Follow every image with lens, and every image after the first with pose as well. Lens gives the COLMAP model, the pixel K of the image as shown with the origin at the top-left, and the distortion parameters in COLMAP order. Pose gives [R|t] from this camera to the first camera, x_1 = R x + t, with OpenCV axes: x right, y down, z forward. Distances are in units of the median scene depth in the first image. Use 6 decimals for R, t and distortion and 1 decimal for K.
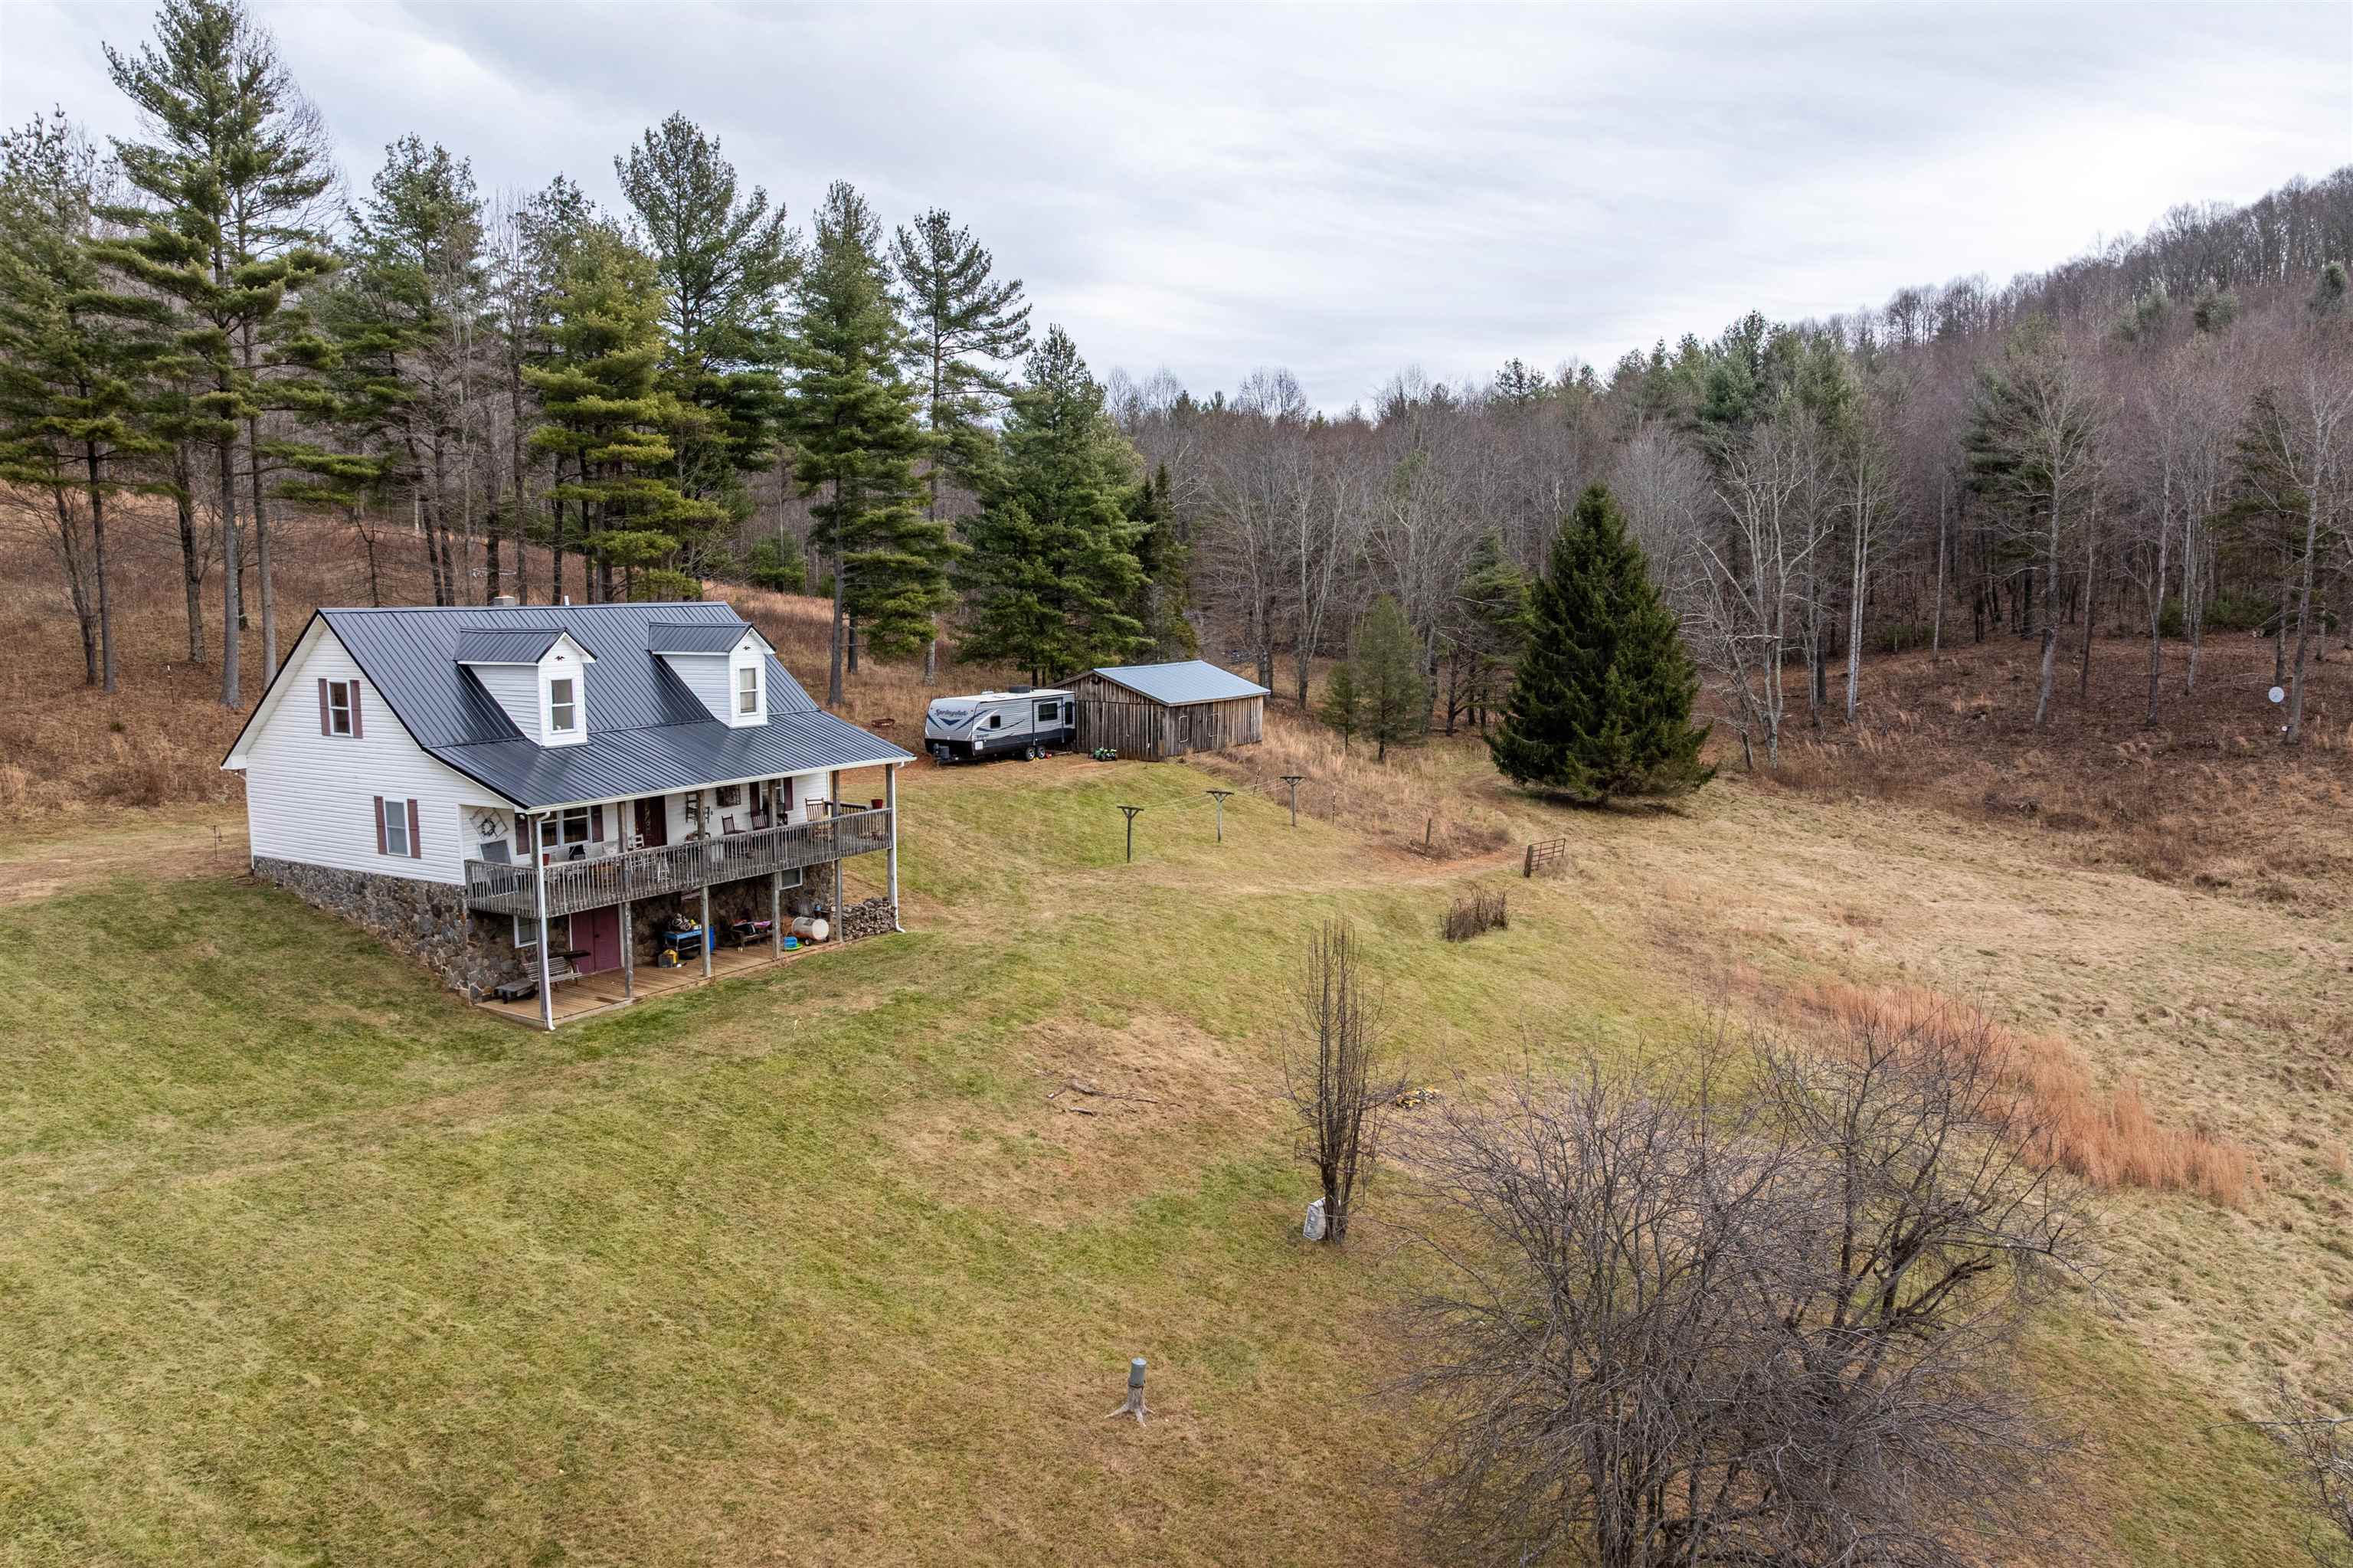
lens RADIAL K [[1659.0, 0, 1183.0], [0, 1659.0, 870.5], [0, 0, 1]] dist [-0.040671, -0.004490]
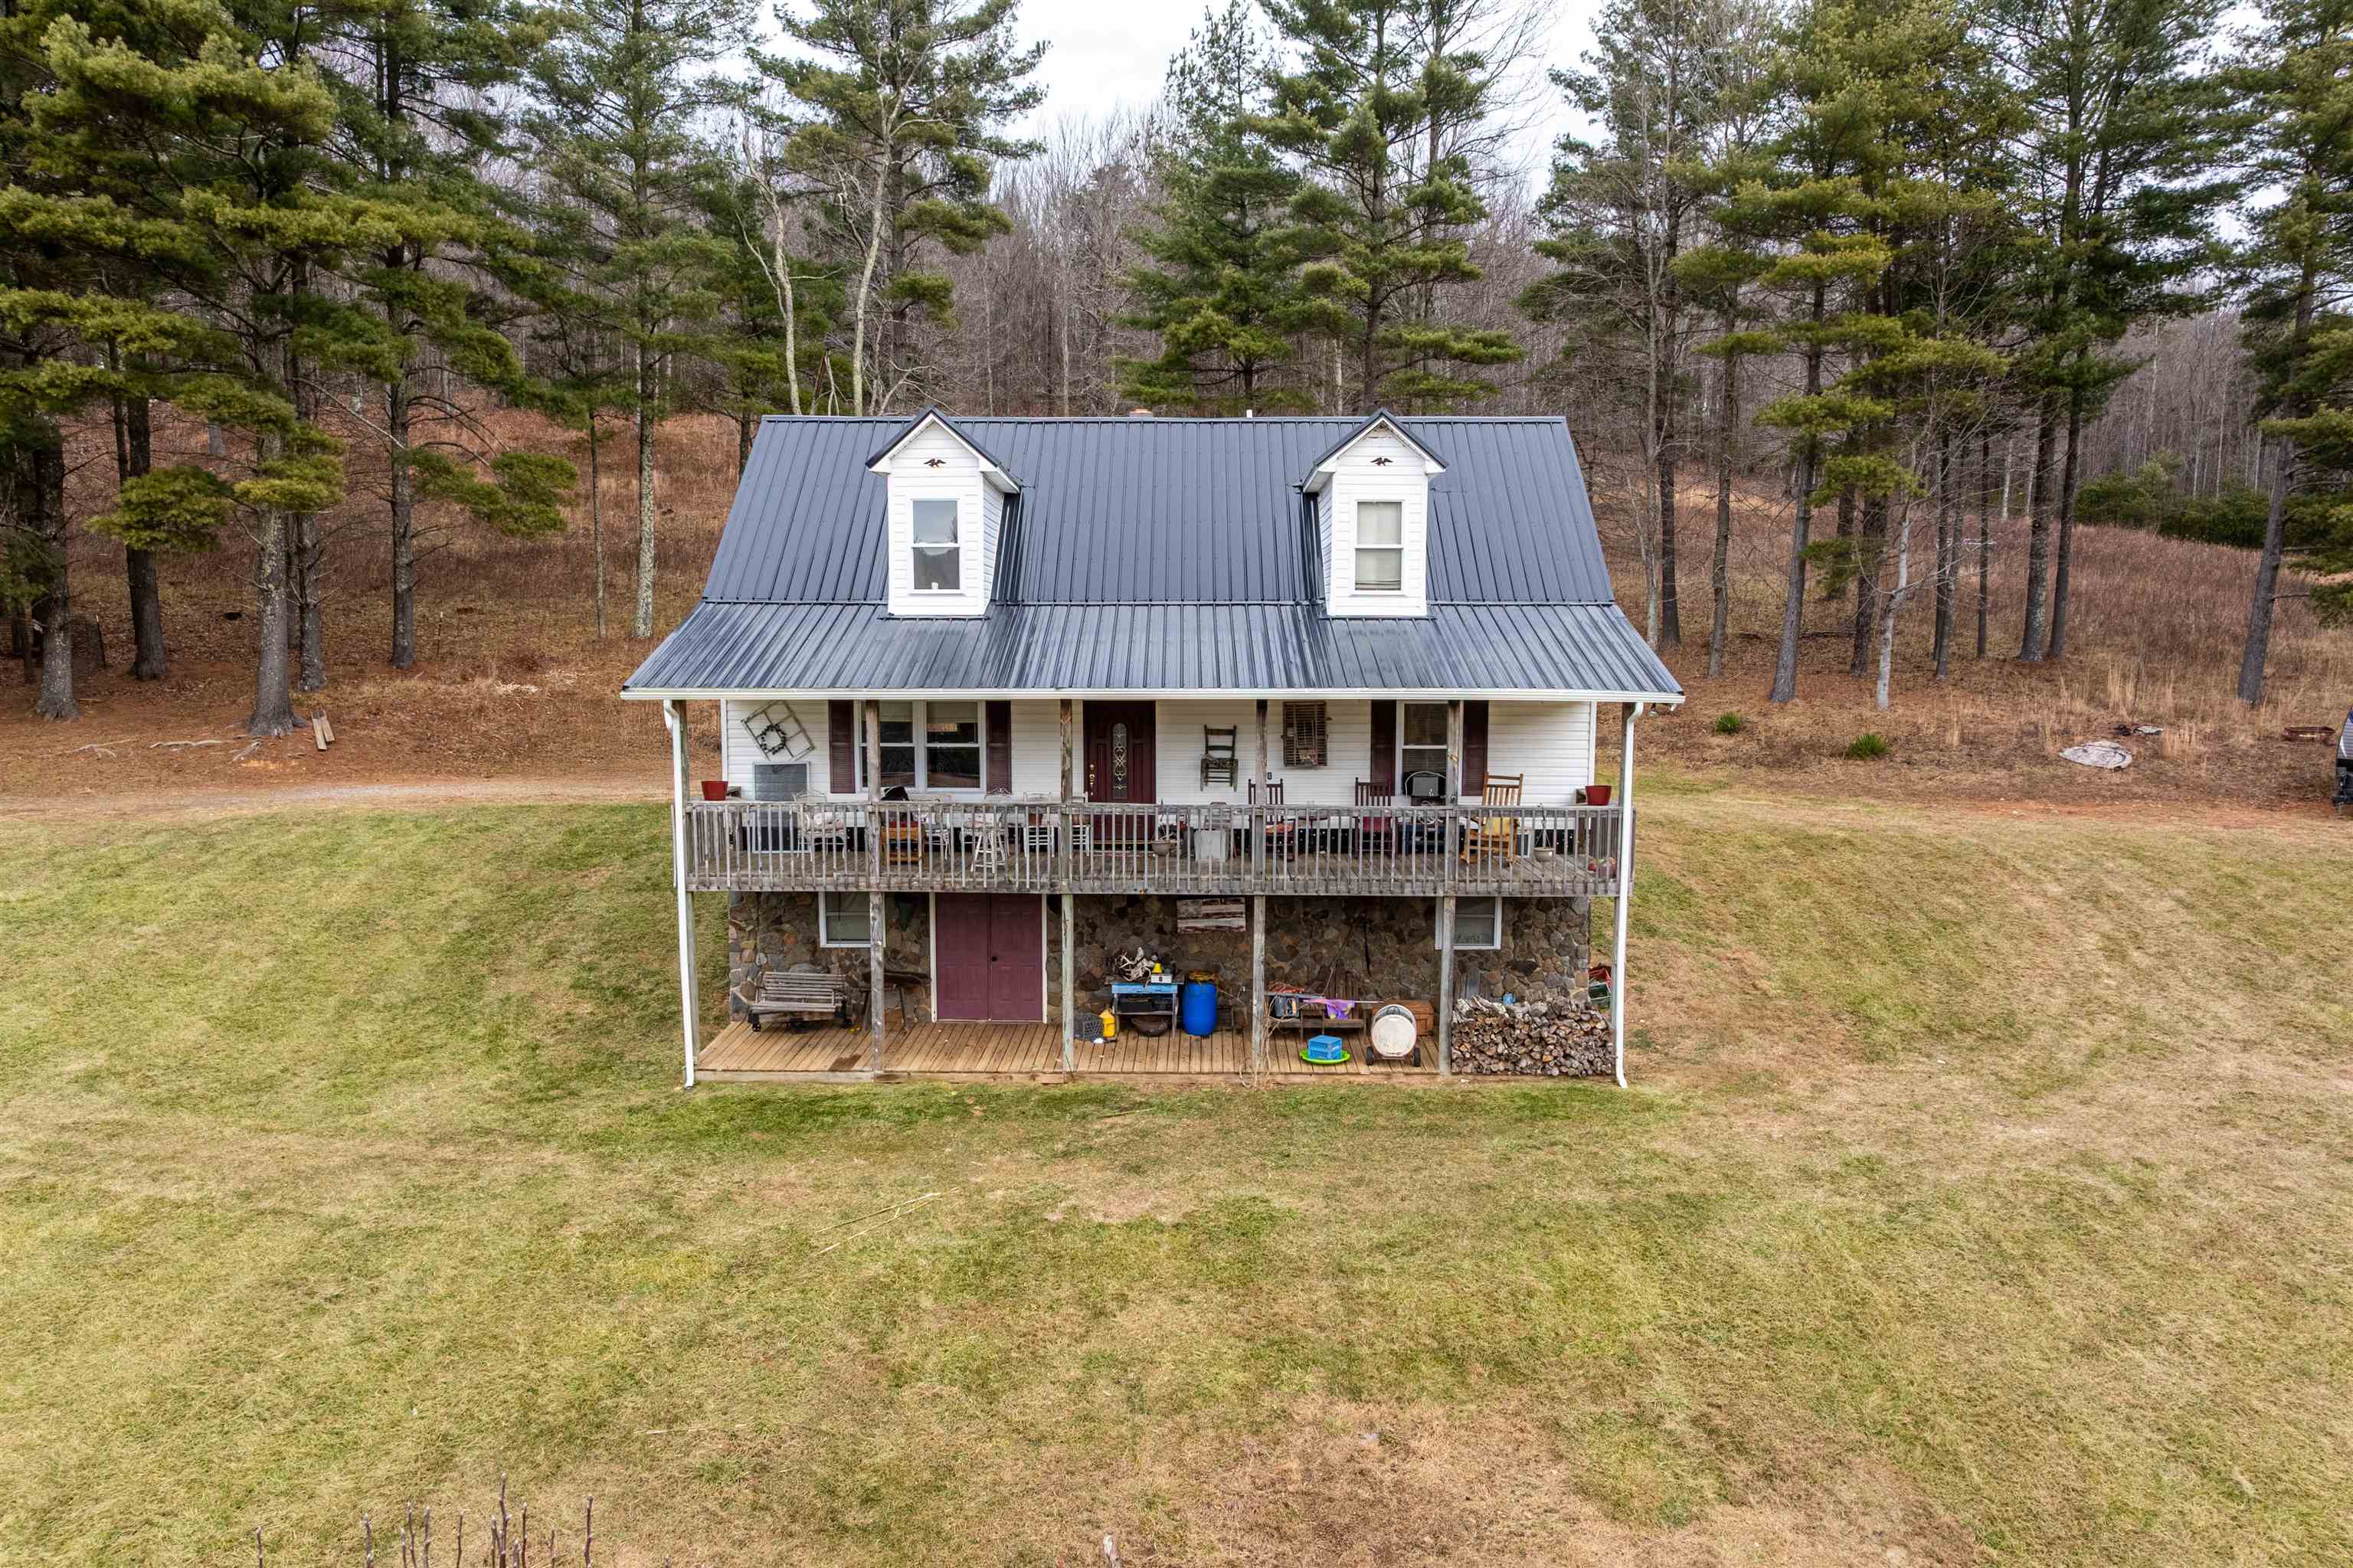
lens RADIAL K [[1659.0, 0, 1183.0], [0, 1659.0, 870.5], [0, 0, 1]] dist [-0.040671, -0.004490]
pose [[0.507690, 0.117497, -0.853490, 0.175393], [-0.148720, 0.987737, 0.047513, -0.028663], [0.848606, 0.102809, 0.518939, 0.785842]]
